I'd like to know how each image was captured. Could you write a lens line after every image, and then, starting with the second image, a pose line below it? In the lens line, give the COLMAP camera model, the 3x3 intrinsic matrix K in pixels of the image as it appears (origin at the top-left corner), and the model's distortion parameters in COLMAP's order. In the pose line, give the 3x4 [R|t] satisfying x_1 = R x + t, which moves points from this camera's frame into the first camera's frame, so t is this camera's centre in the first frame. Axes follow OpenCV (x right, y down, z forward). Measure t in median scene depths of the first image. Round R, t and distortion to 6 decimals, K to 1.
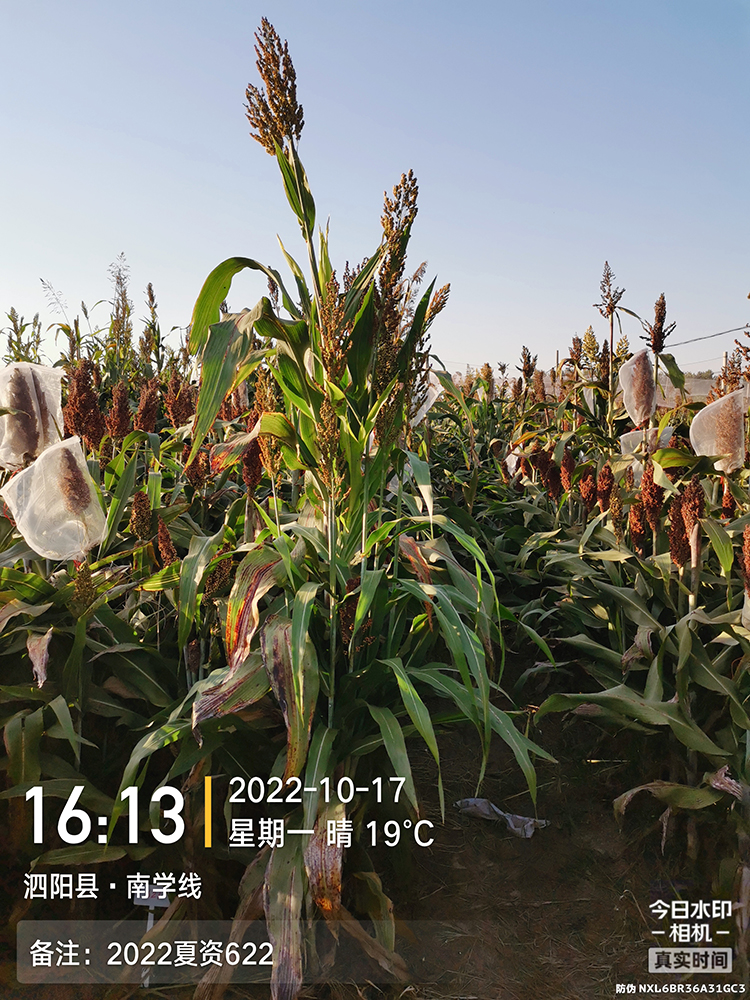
lens RADIAL K [[785.1, 0, 375.0], [0, 785.1, 500.0], [0, 0, 1]] dist [0.045858, -0.000719]
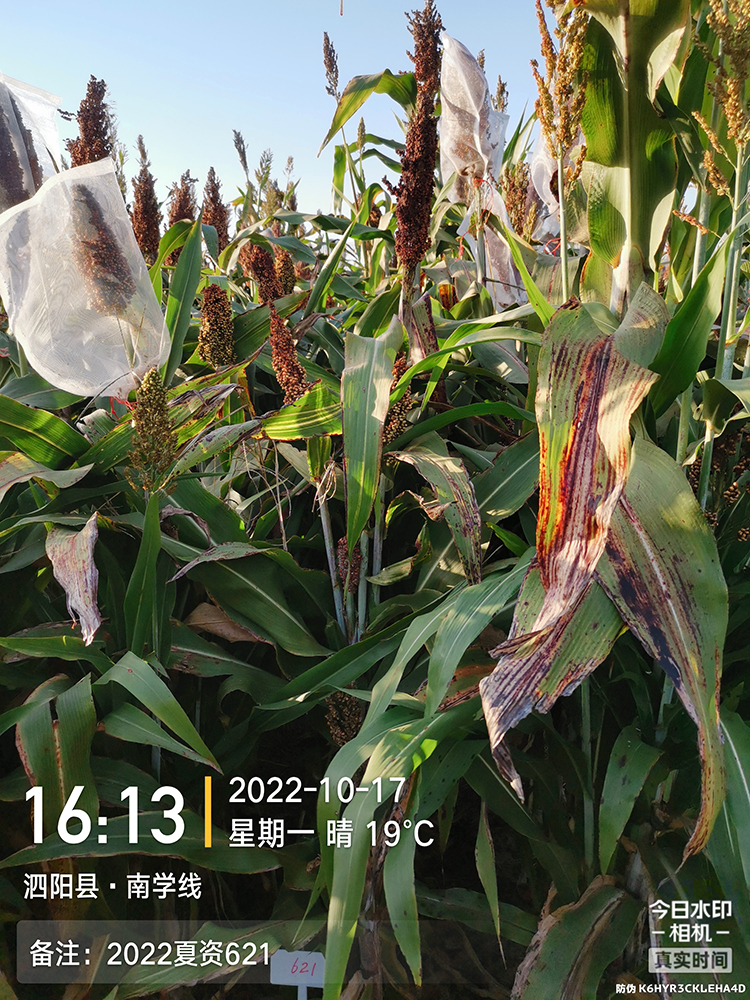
lens RADIAL K [[743.0, 0, 373.0], [0, 743.0, 493.7], [0, 0, 1]] dist [0.032083, -0.006878]
pose [[0.999079, -0.037334, 0.021158, -0.238291], [0.034646, 0.992685, 0.115653, 0.097639], [-0.025321, -0.114814, 0.993064, 0.524446]]
